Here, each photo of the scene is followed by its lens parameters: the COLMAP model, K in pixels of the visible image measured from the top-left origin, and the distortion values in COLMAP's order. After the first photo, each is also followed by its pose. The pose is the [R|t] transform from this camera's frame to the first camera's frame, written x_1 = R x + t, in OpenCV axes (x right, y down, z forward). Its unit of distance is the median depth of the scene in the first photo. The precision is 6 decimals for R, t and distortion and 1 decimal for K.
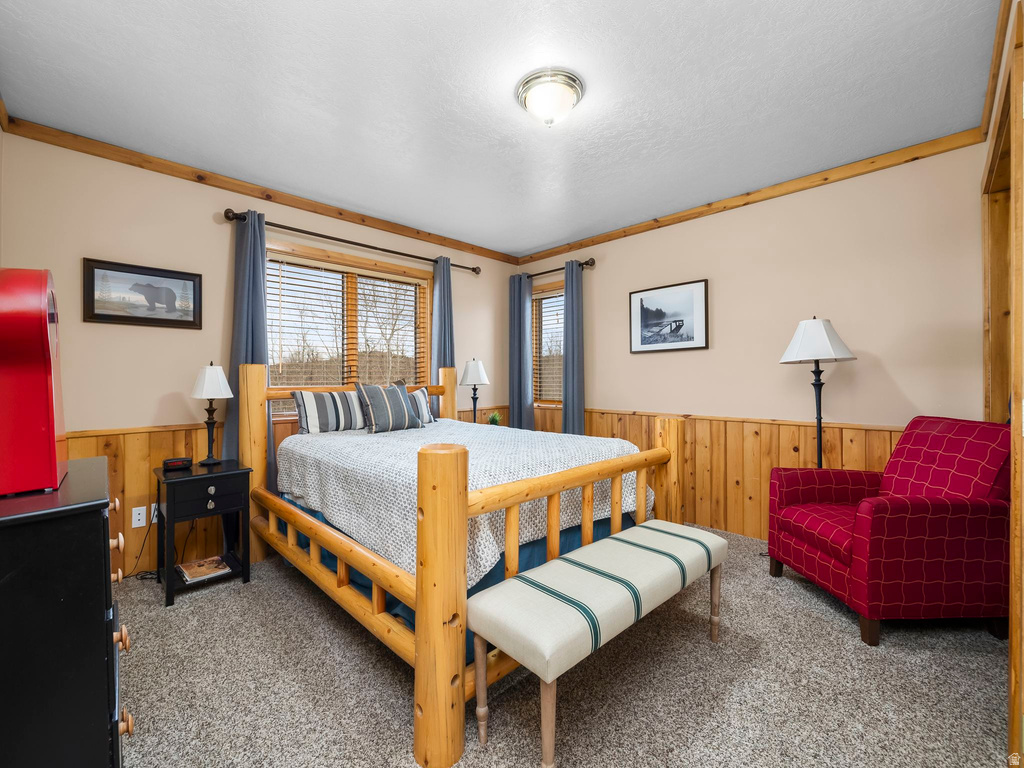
lens RADIAL K [[431.4, 0, 508.8], [0, 431.4, 377.8], [0, 0, 1]] dist [-0.000654, 0.000693]
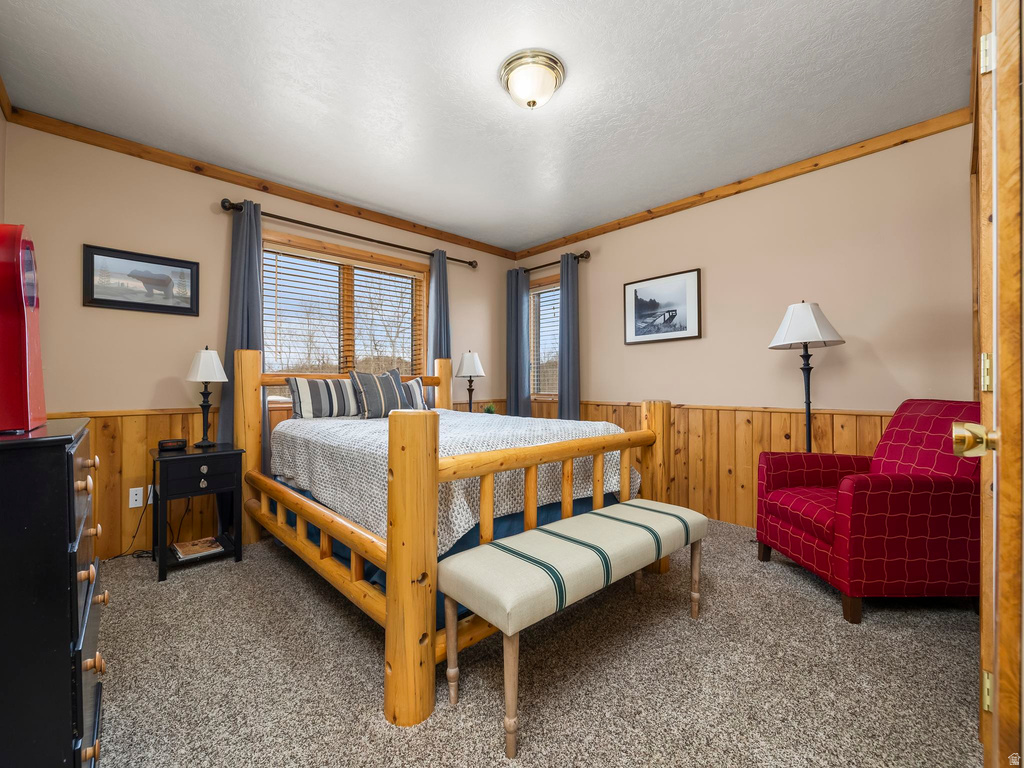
lens RADIAL K [[431.4, 0, 516.7], [0, 431.4, 388.9], [0, 0, 1]] dist [-0.000654, 0.000693]
pose [[0.999816, 0.001117, -0.019146, 0.071618], [-0.001222, 0.999985, -0.005429, 0.074424], [0.019140, 0.005451, 0.999802, -0.009877]]
